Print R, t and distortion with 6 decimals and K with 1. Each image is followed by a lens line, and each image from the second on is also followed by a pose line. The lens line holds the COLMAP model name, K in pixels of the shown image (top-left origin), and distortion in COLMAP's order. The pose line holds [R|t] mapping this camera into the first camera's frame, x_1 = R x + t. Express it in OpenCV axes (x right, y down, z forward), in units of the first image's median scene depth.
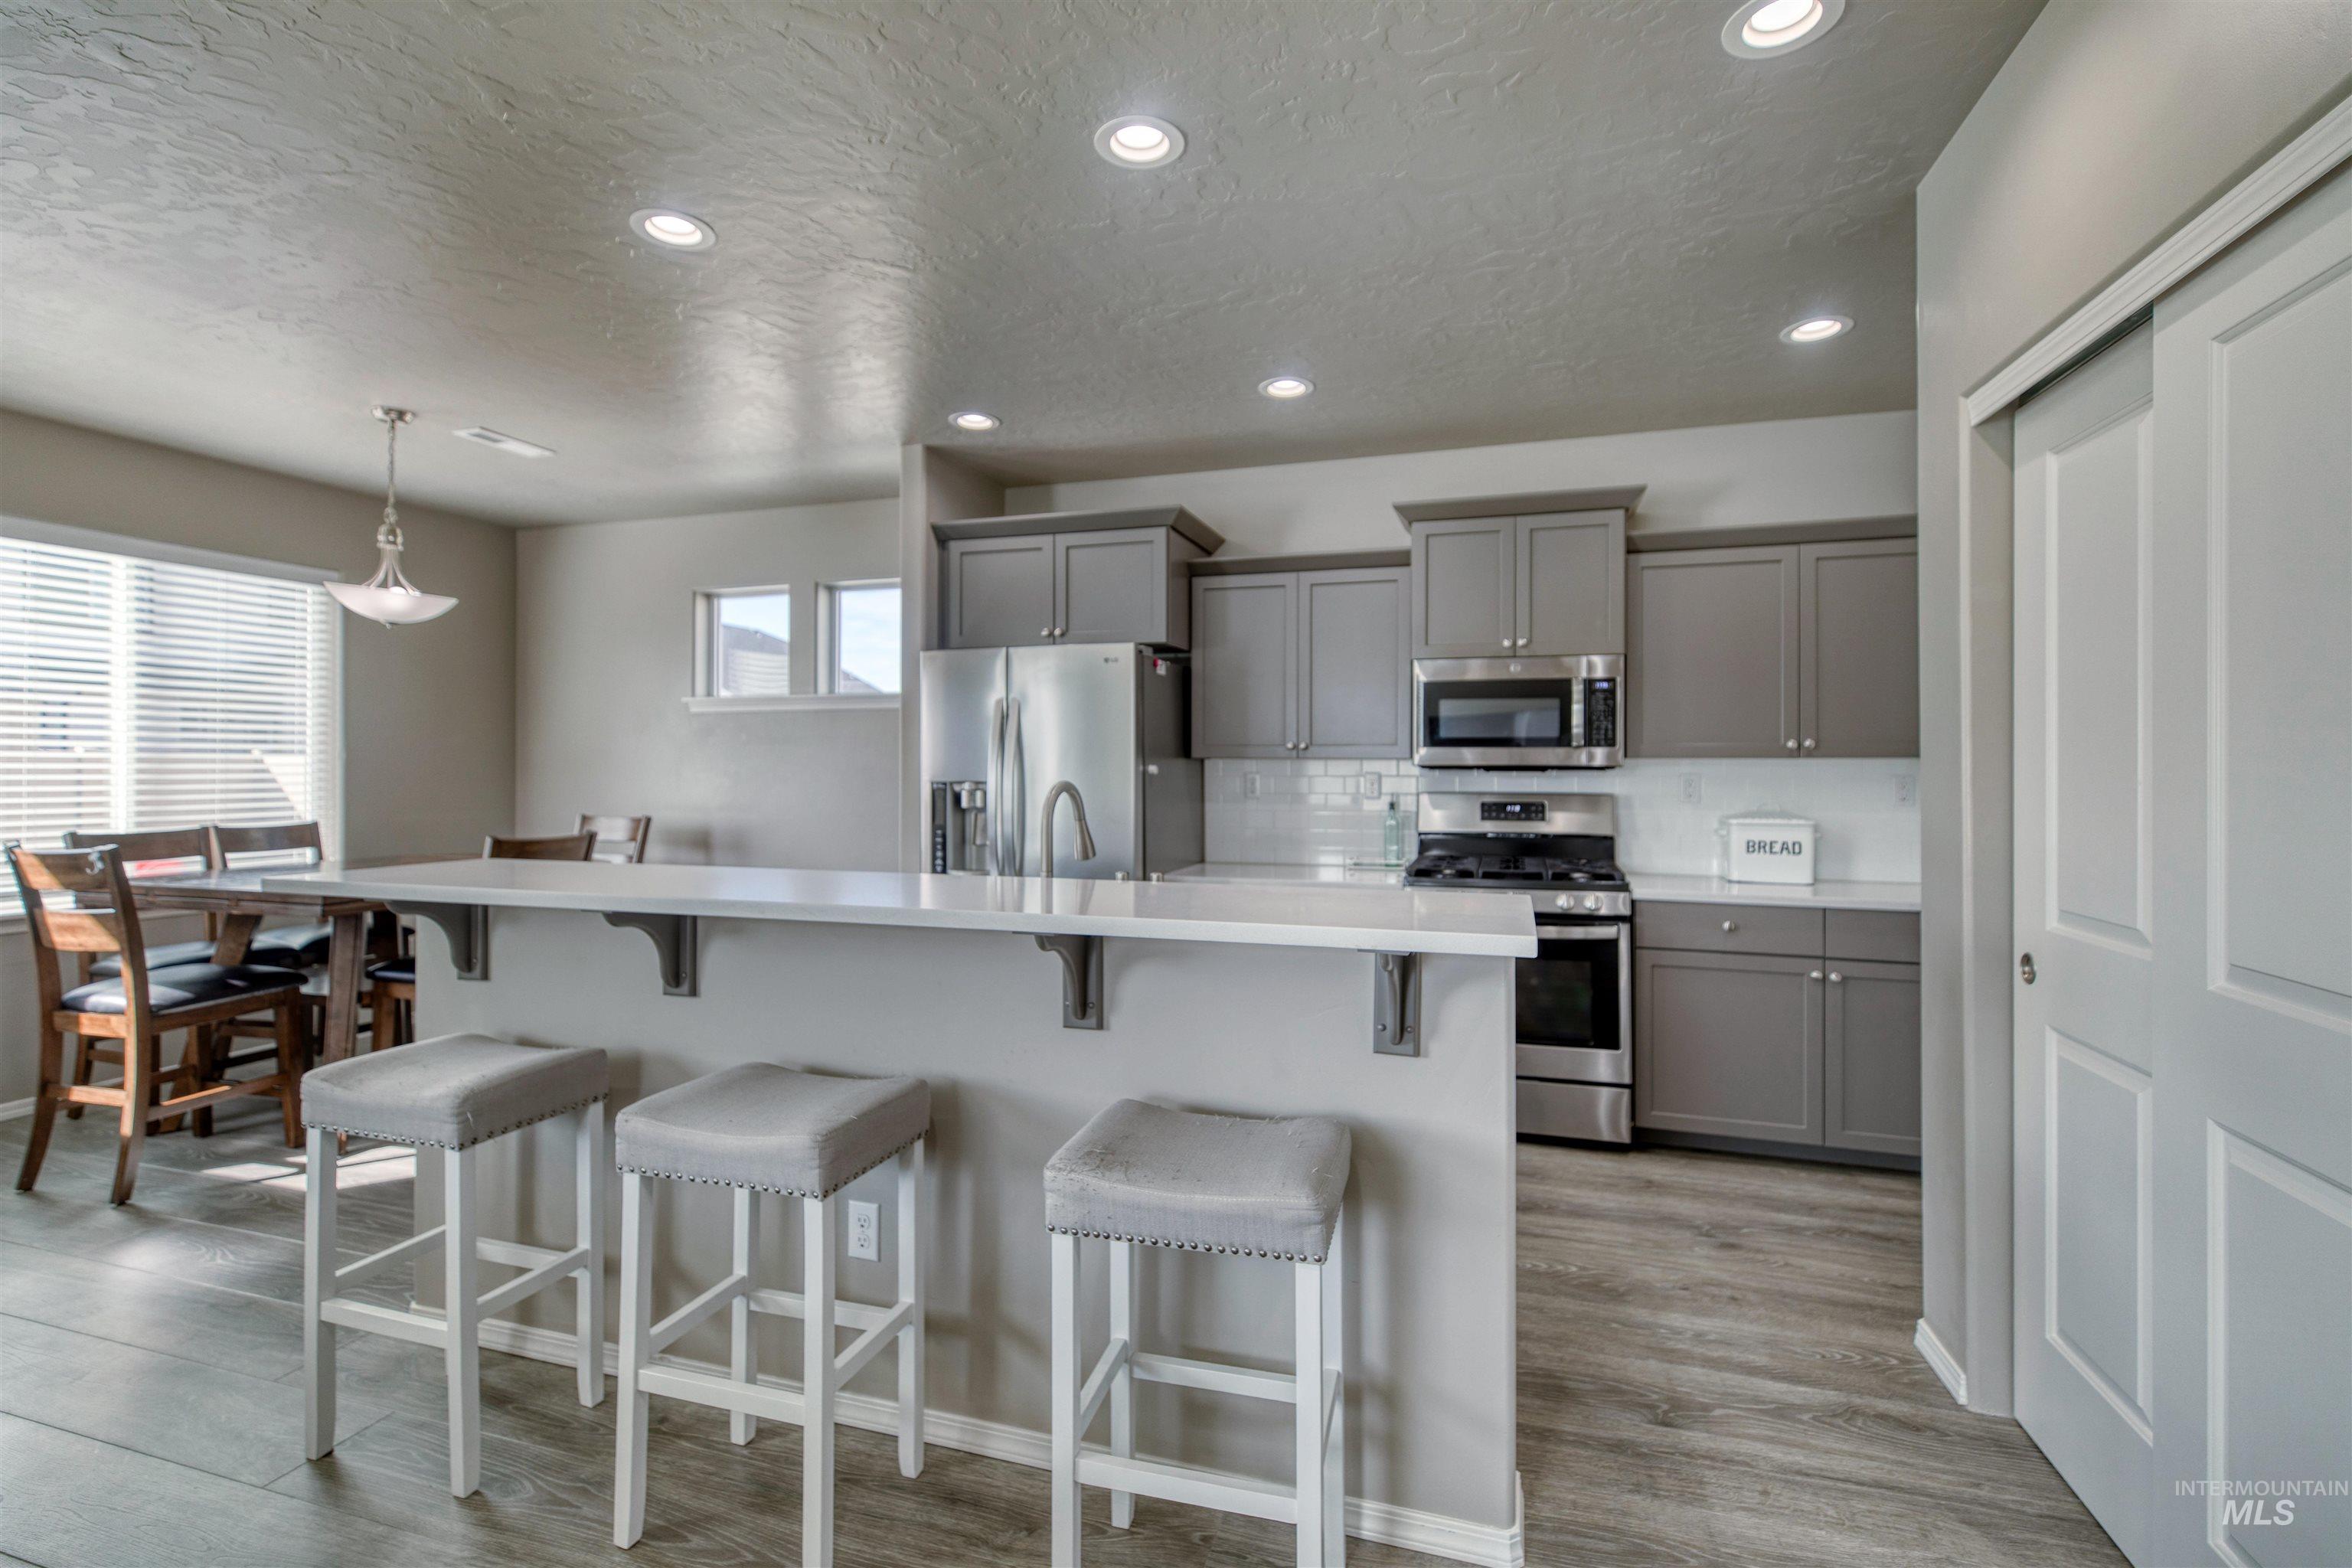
lens RADIAL K [[1065.2, 0, 1183.1], [0, 1065.2, 758.6], [0, 0, 1]] dist [0.001825, -0.000132]
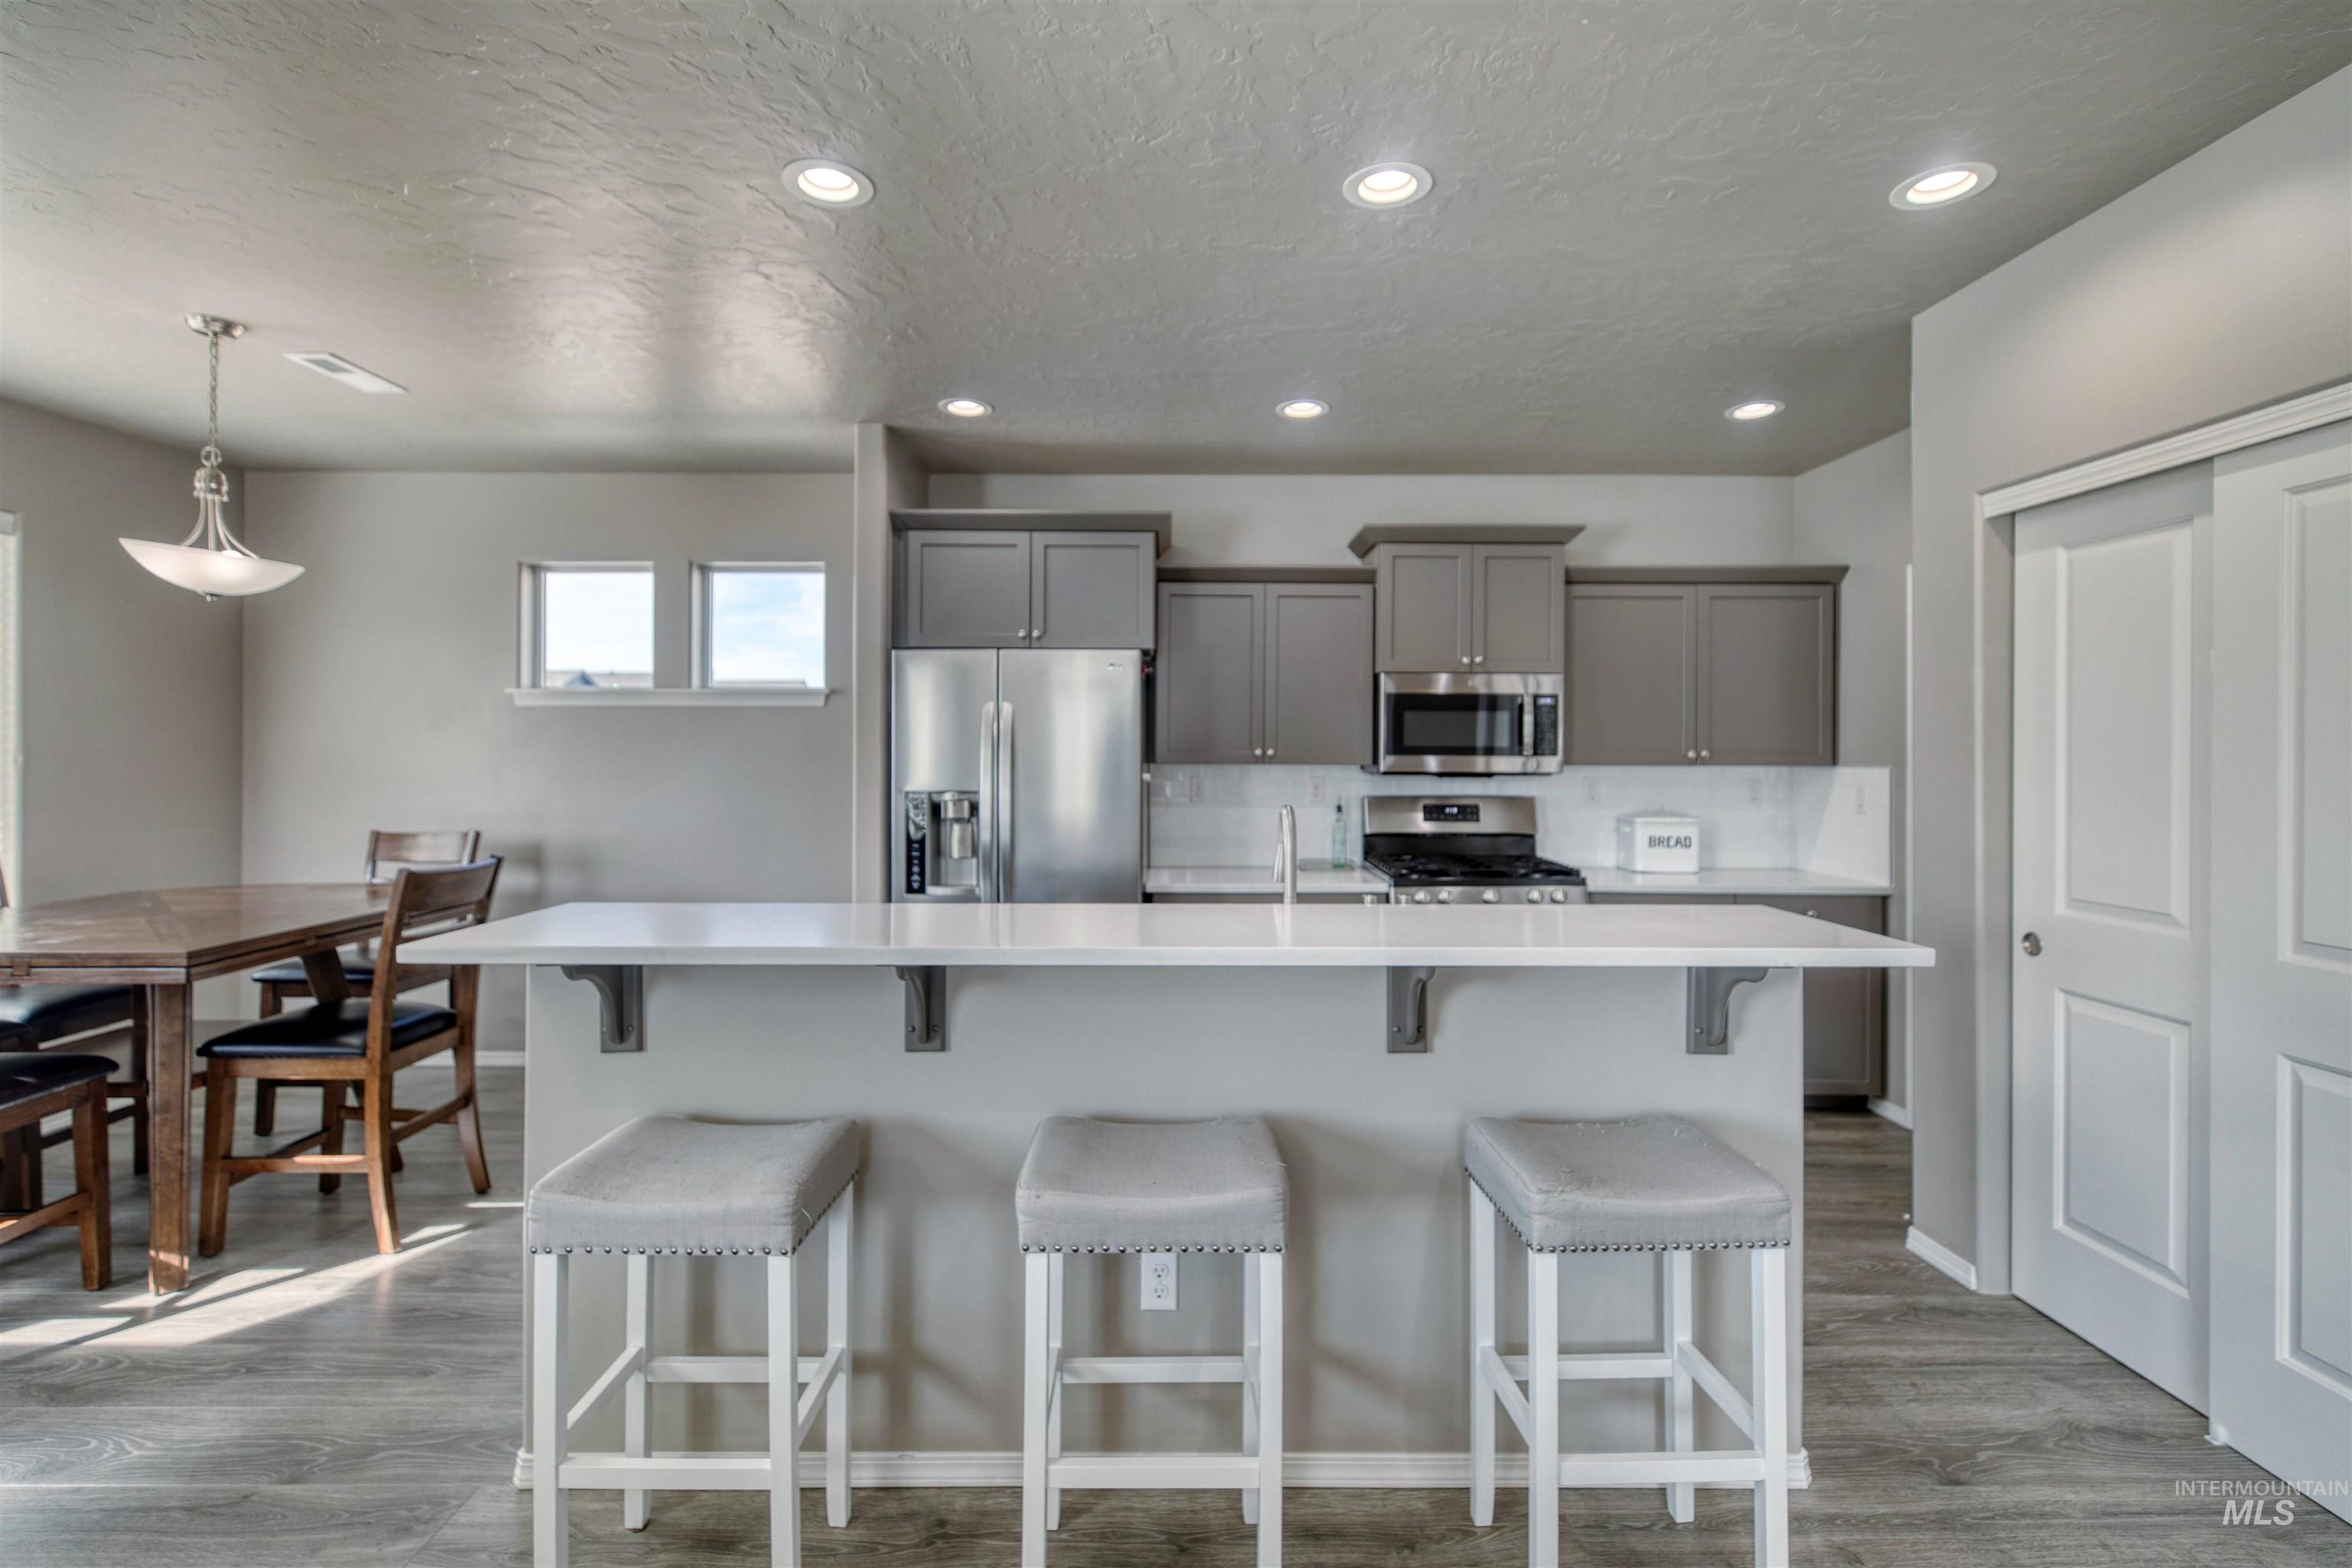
lens RADIAL K [[1065.2, 0, 1183.1], [0, 1065.2, 758.6], [0, 0, 1]] dist [0.001825, -0.000132]
pose [[0.953756, -0.000293, 0.300582, -0.300734], [-0.003833, 0.999906, 0.013138, -0.021058], [-0.300558, -0.013683, 0.953665, 0.045527]]
